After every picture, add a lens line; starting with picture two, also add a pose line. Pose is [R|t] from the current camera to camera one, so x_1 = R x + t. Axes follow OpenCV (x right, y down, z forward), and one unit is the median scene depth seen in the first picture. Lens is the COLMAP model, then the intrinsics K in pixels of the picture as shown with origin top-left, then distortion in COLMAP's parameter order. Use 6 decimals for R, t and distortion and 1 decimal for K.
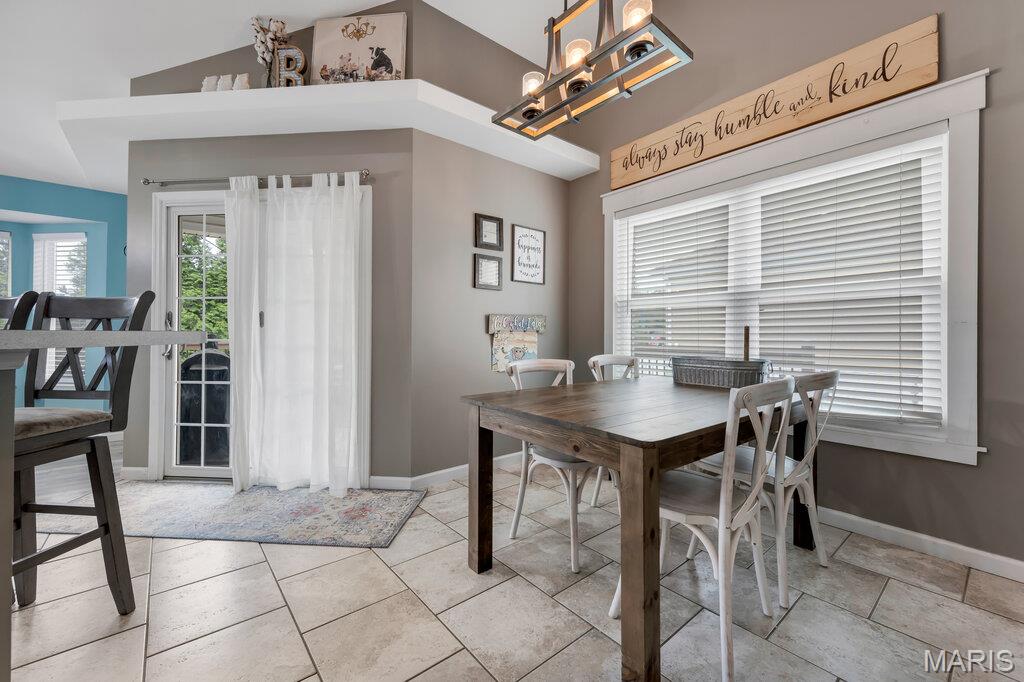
lens RADIAL K [[410.3, 0, 507.9], [0, 410.3, 334.1], [0, 0, 1]] dist [-0.000172, -0.000201]
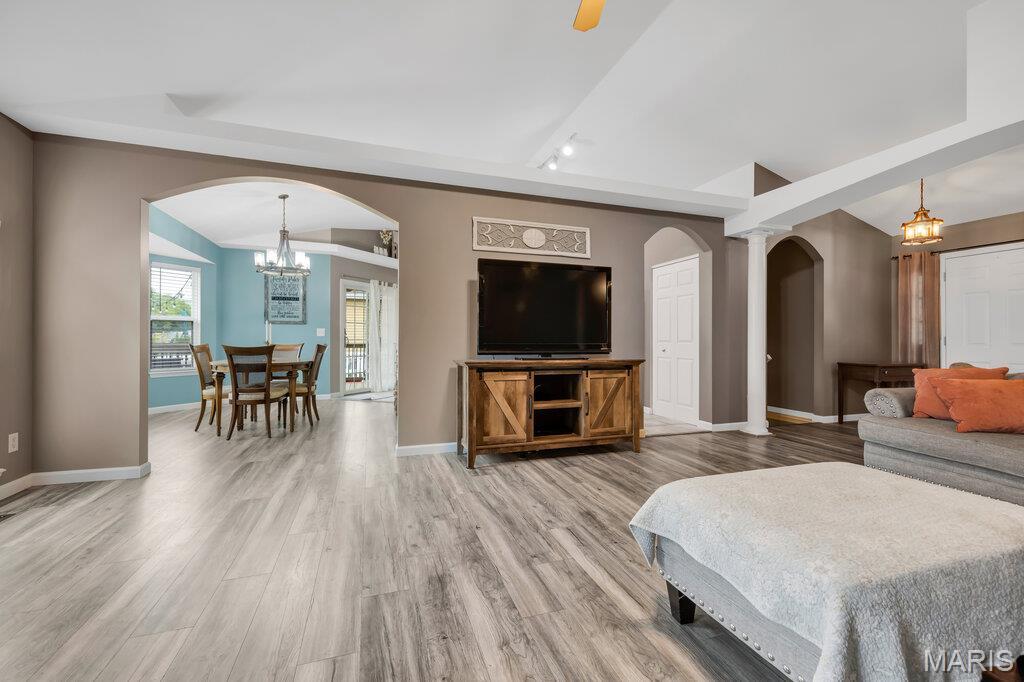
lens RADIAL K [[410.3, 0, 507.9], [0, 410.3, 334.1], [0, 0, 1]] dist [-0.000172, -0.000201]
pose [[0.355716, 0.010223, 0.934538, -2.889369], [-0.006954, 0.999941, -0.008292, -0.005812], [-0.934568, -0.003549, 0.355766, -0.804248]]
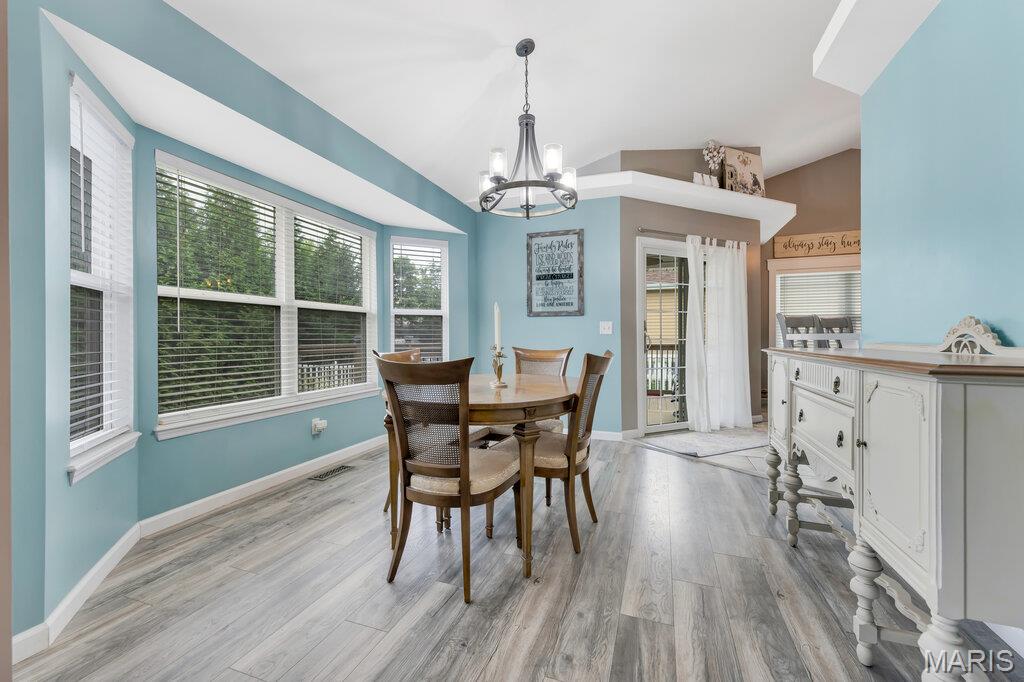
lens RADIAL K [[410.3, 0, 507.9], [0, 410.3, 334.1], [0, 0, 1]] dist [-0.000172, -0.000201]
pose [[0.865652, 0.002514, 0.500639, -2.047268], [-0.000520, 0.999991, -0.004122, -0.000805], [-0.500645, 0.003308, 0.865646, 0.005289]]
